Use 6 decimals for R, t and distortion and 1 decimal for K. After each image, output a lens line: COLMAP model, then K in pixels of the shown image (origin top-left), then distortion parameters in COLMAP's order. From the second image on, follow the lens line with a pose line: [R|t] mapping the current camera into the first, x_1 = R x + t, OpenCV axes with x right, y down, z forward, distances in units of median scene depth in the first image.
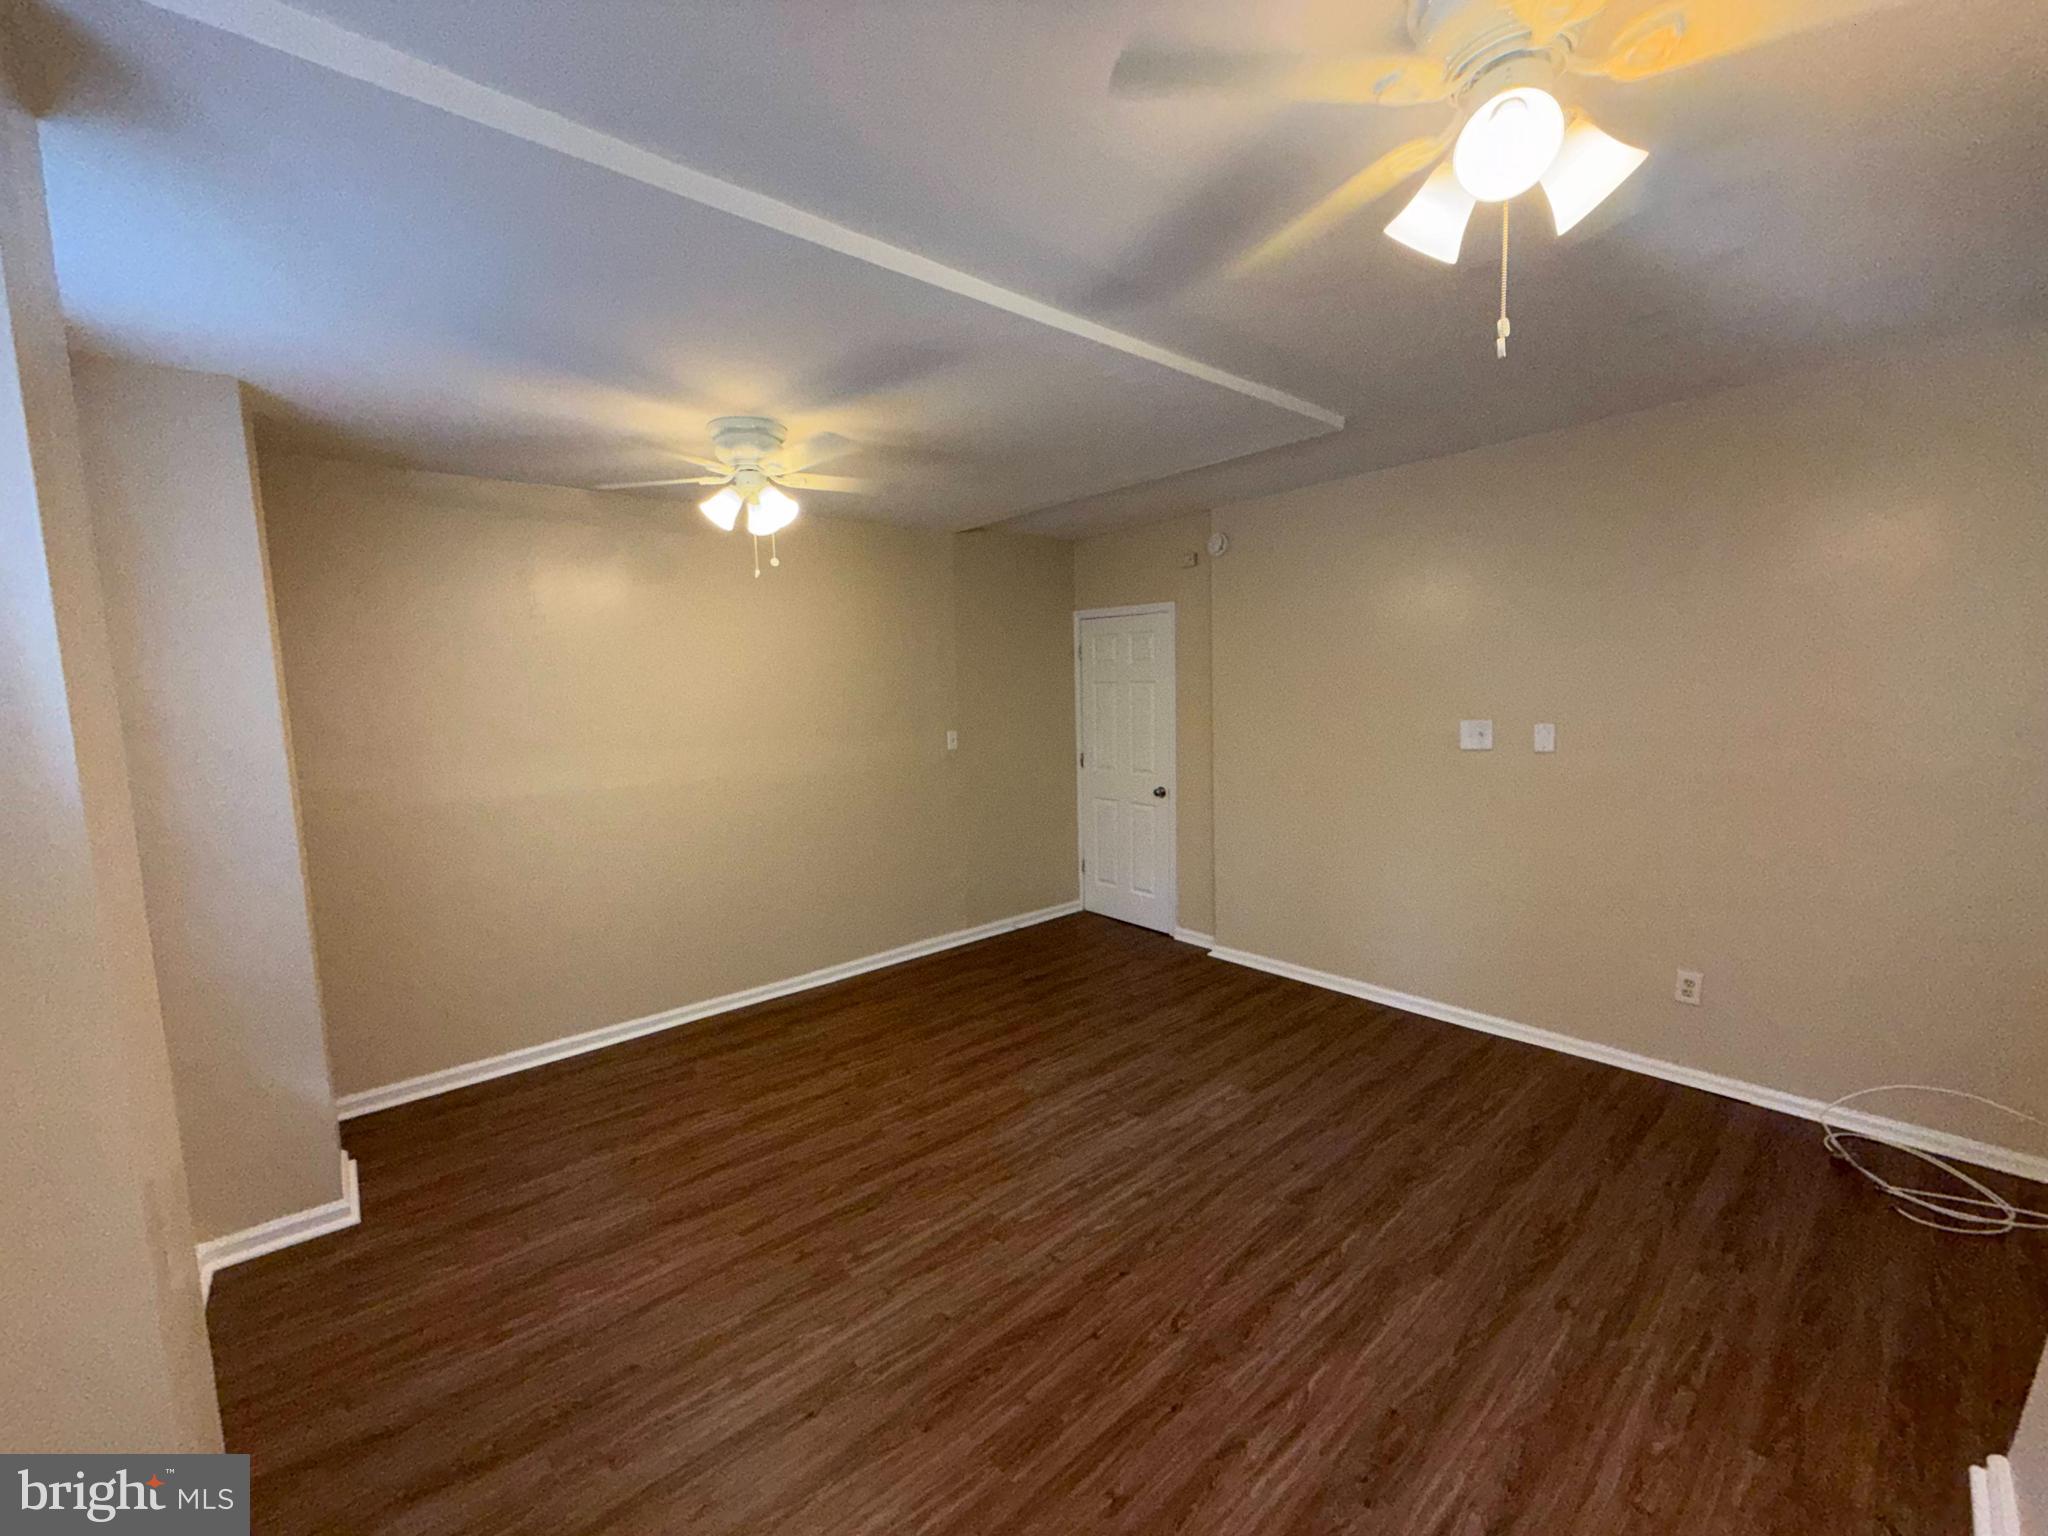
lens RADIAL K [[813.1, 0, 1021.2], [0, 813.1, 762.9], [0, 0, 1]] dist [-0.002678, -0.000325]
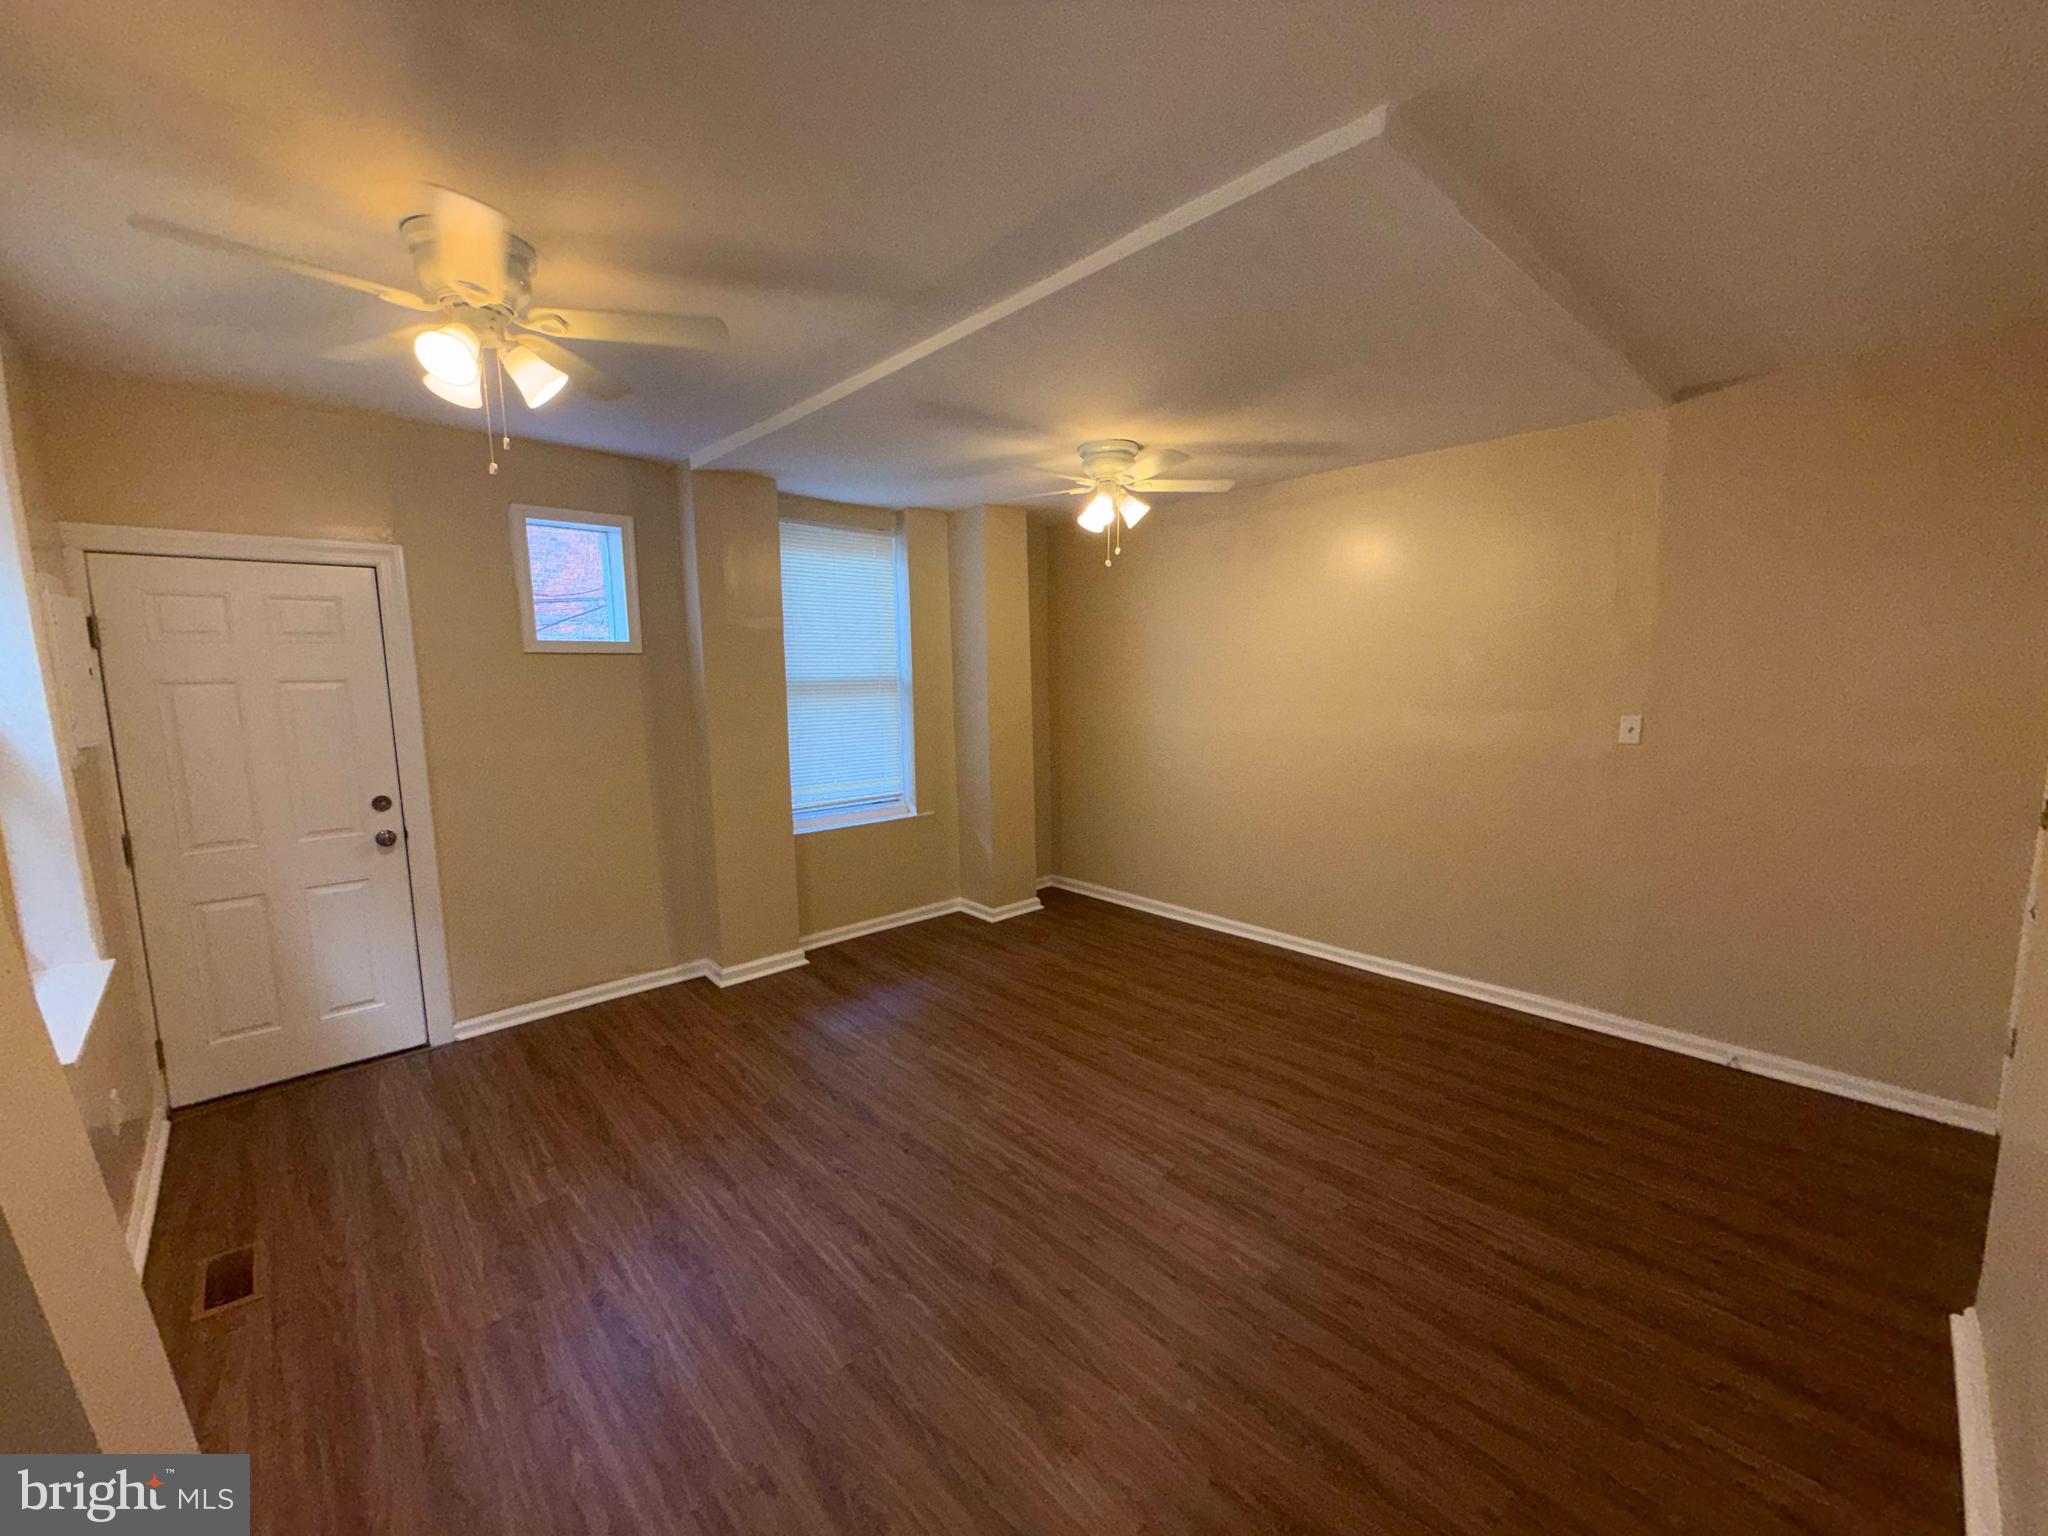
lens RADIAL K [[813.1, 0, 1024.1], [0, 813.1, 775.4], [0, 0, 1]] dist [-0.002678, -0.000325]
pose [[0.037012, 0.161934, -0.986107, 0.952623], [-0.080734, 0.984042, 0.158564, -0.097224], [0.996048, 0.073743, 0.049495, 0.829313]]
